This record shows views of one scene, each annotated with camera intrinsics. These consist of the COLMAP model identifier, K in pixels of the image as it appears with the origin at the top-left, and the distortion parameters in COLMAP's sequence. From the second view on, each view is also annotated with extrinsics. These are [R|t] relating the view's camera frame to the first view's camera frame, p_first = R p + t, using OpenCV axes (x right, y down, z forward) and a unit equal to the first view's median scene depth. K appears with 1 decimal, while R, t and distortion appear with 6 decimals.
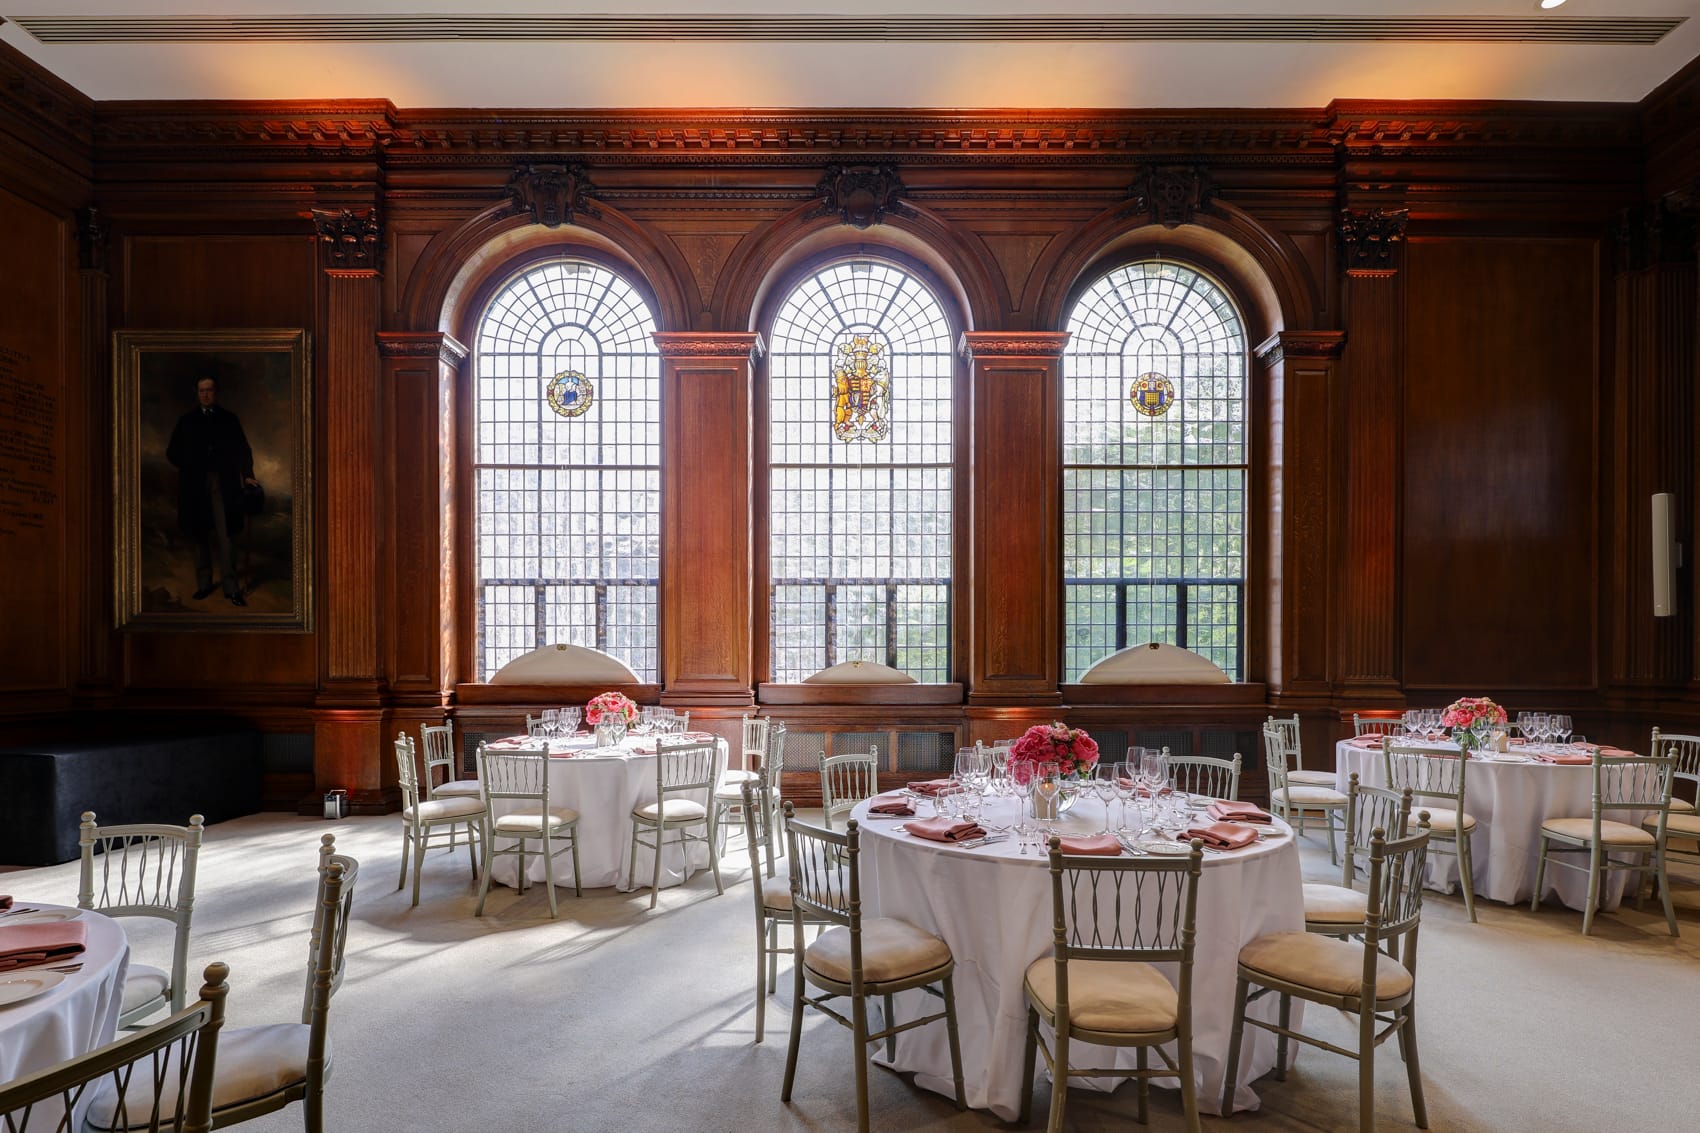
lens RADIAL K [[830.7, 0, 906.0], [0, 830.7, 661.9], [0, 0, 1]] dist [0.007495, -0.006564]
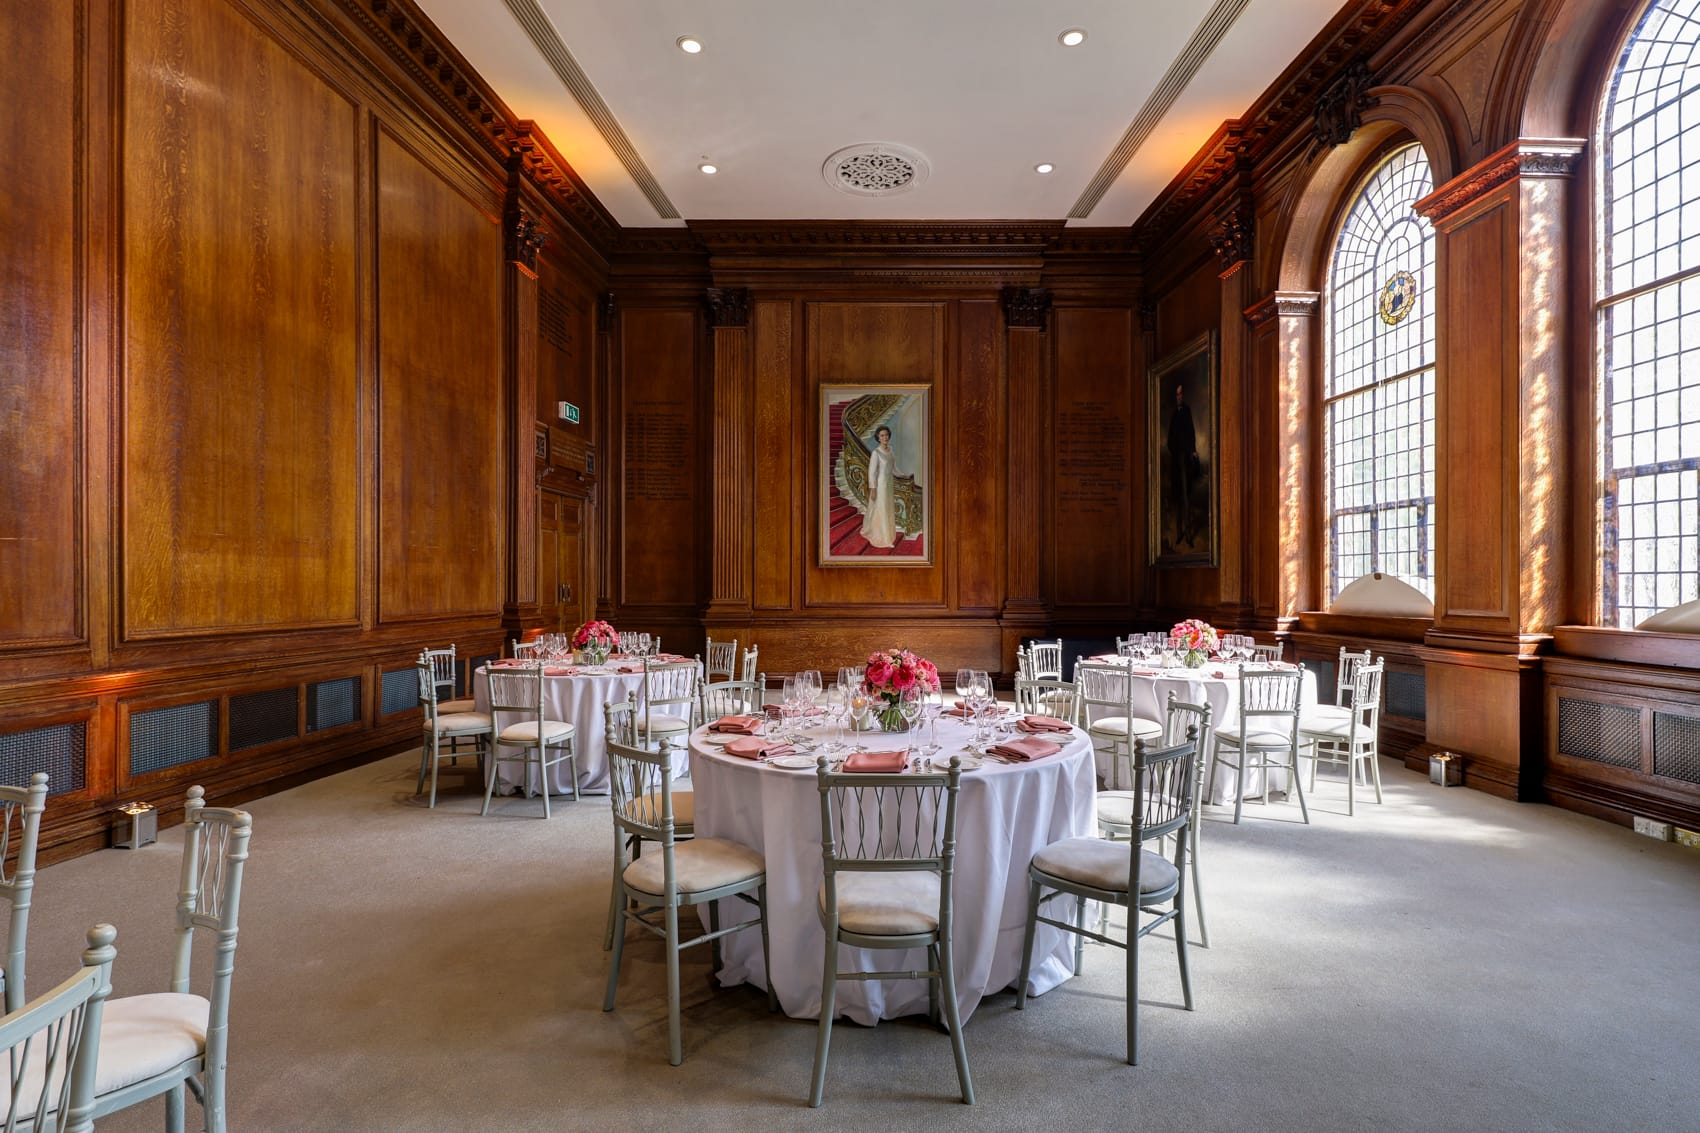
lens RADIAL K [[852.8, 0, 864.9], [0, 852.8, 579.0], [0, 0, 1]] dist [0.015290, -0.007376]
pose [[0.047143, -0.006067, -0.998870, 0.505065], [-0.009705, 0.999932, -0.006532, -0.003468], [0.998841, 0.010001, 0.047081, 0.377791]]
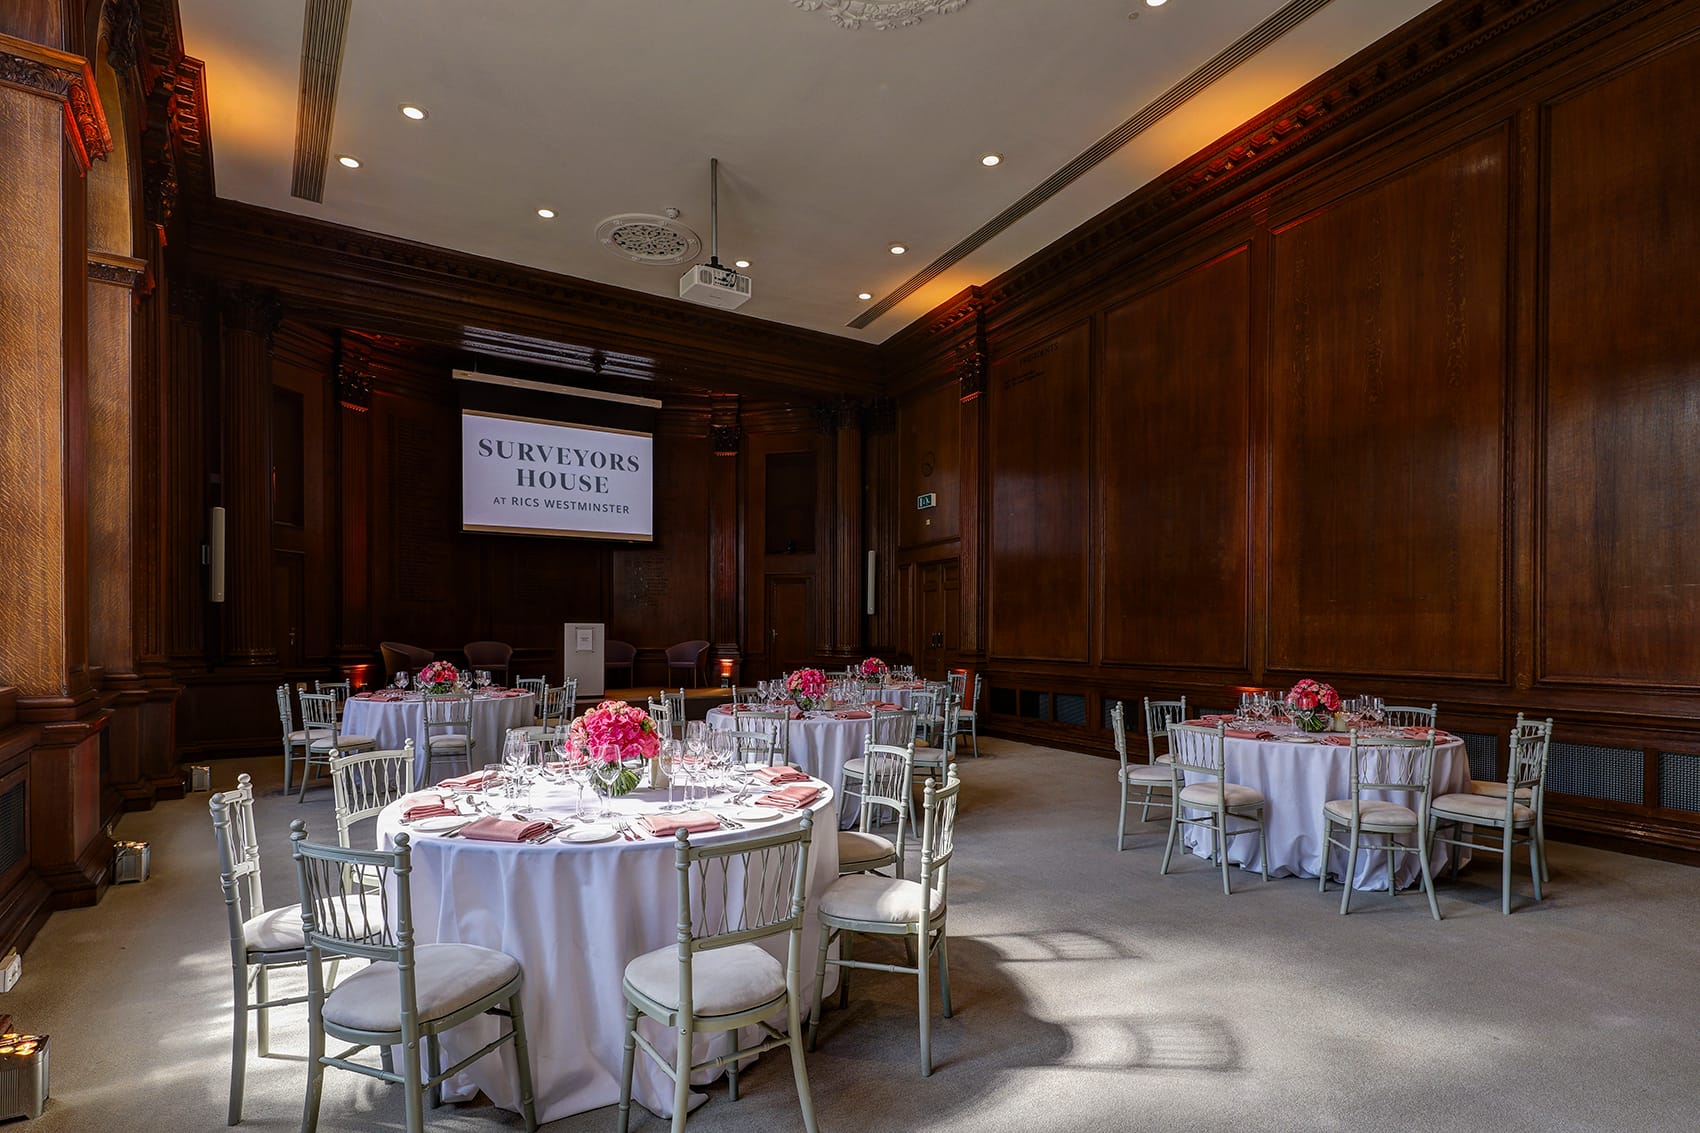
lens RADIAL K [[814.9, 0, 858.4], [0, 814.9, 642.7], [0, 0, 1]] dist [0.003816, -0.004010]
pose [[-0.578563, -0.012004, 0.815549, -0.649842], [0.003338, 0.999848, 0.017085, -0.009021], [-0.815631, 0.012607, -0.578436, 0.848581]]
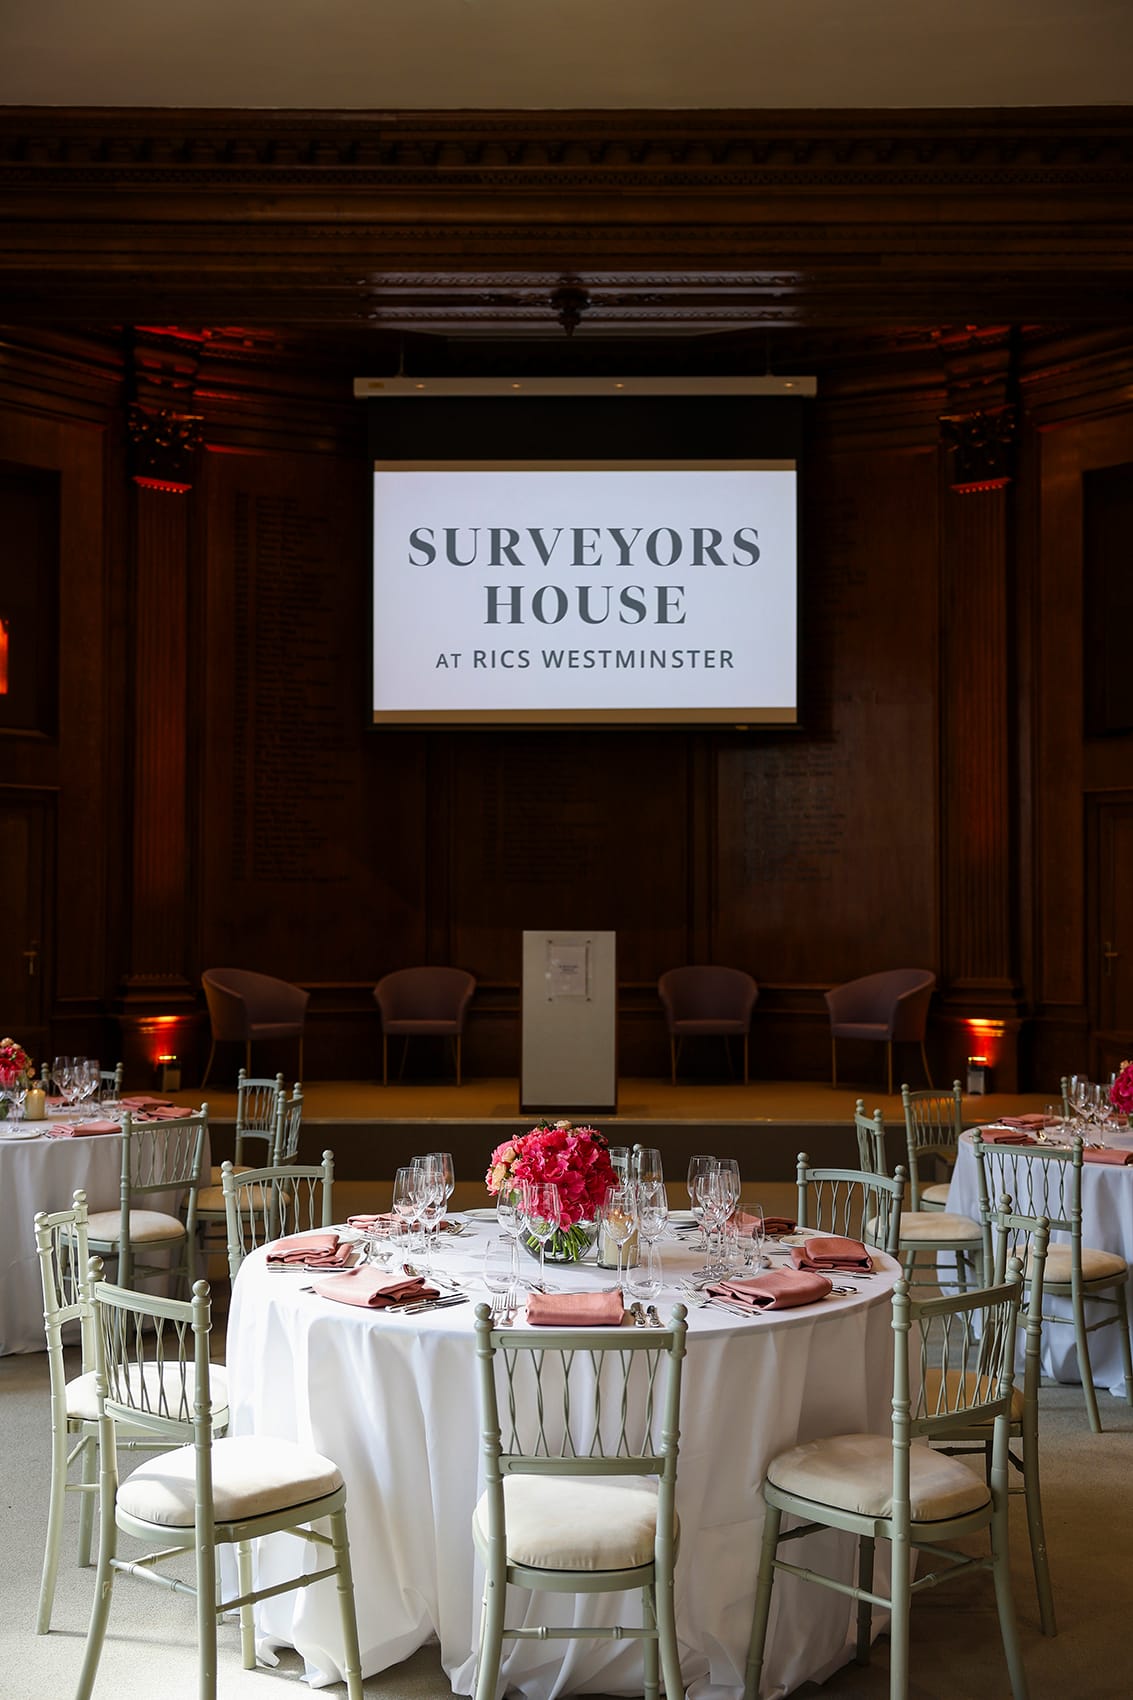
lens RADIAL K [[1776.9, 0, 567.3], [0, 1776.9, 923.0], [0, 0, 1]] dist [0.137978, 0.000000]
pose [[-0.059542, -0.001721, 0.998224, -0.513115], [0.003821, 0.999991, 0.001952, -0.034079], [-0.998218, 0.003930, -0.059535, 0.444638]]
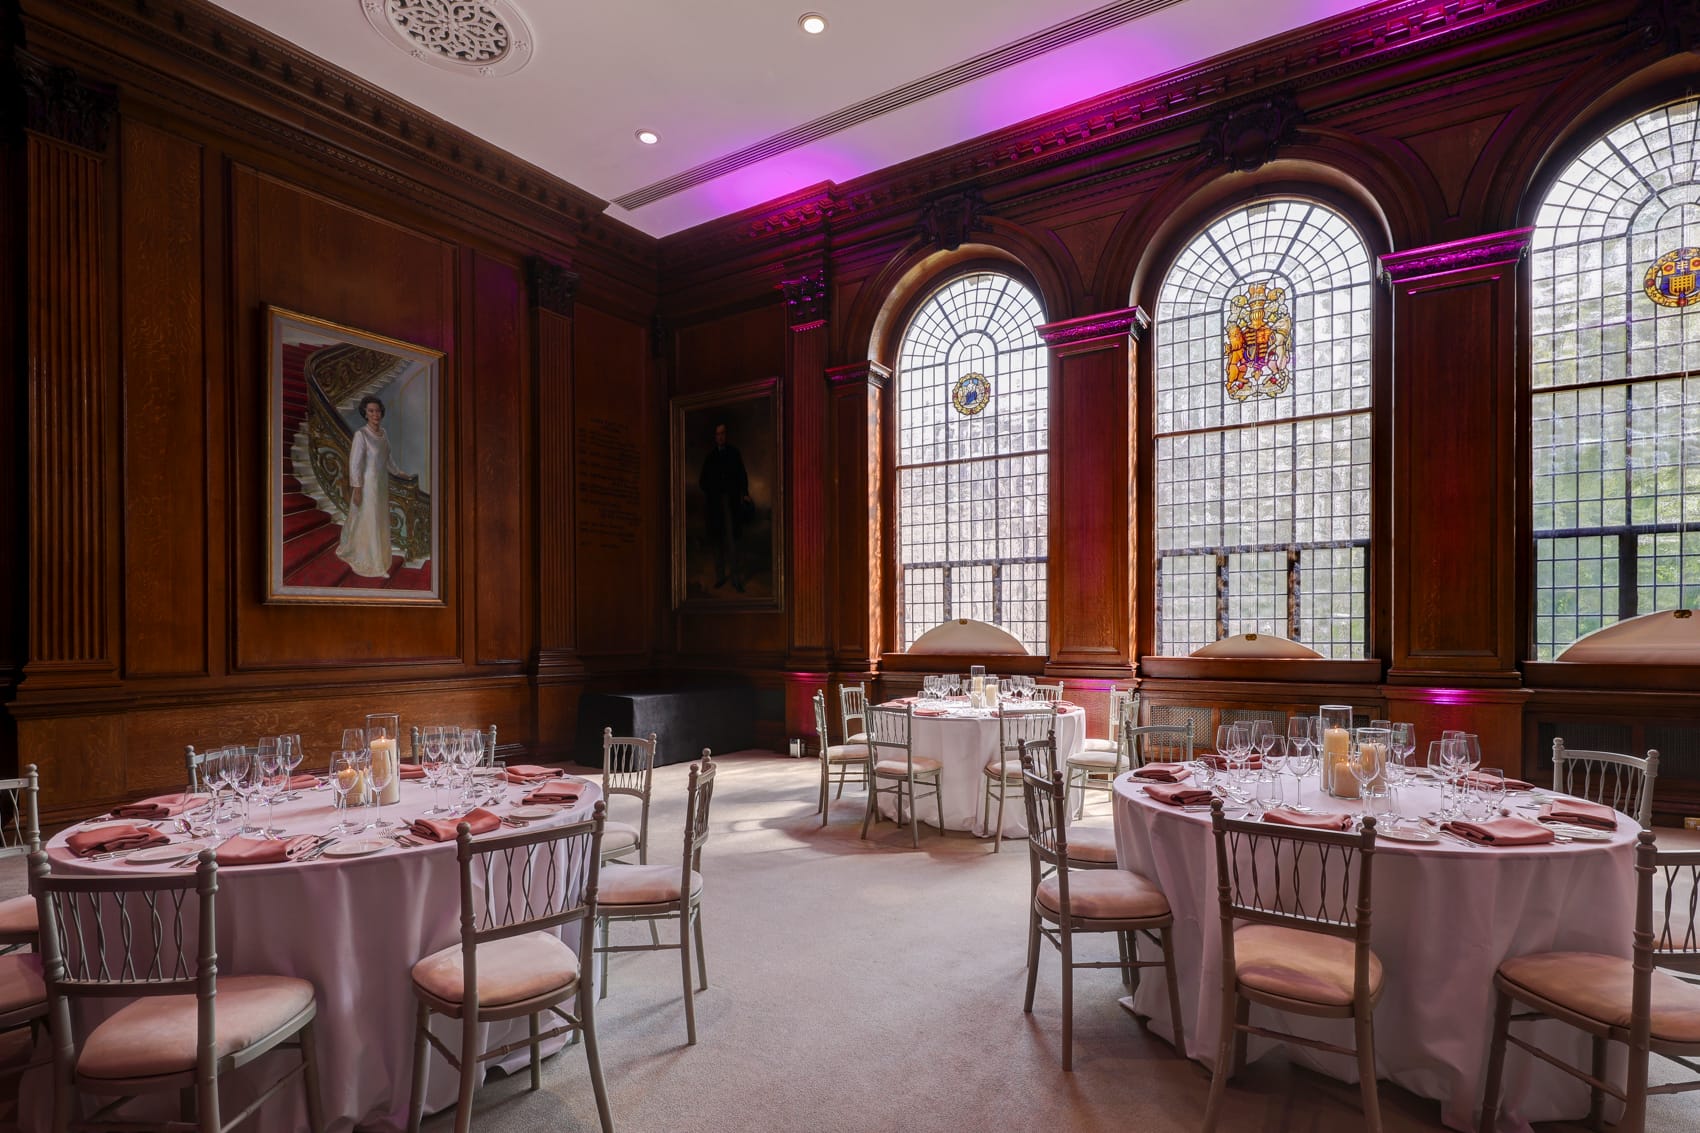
lens RADIAL K [[839.8, 0, 870.8], [0, 839.8, 640.1], [0, 0, 1]] dist [-0.001308, -0.001599]
pose [[0.850502, 0.003057, -0.525963, 0.074220], [-0.000060, 0.999984, 0.005715, 0.000409], [0.525972, -0.004829, 0.850488, -0.027555]]
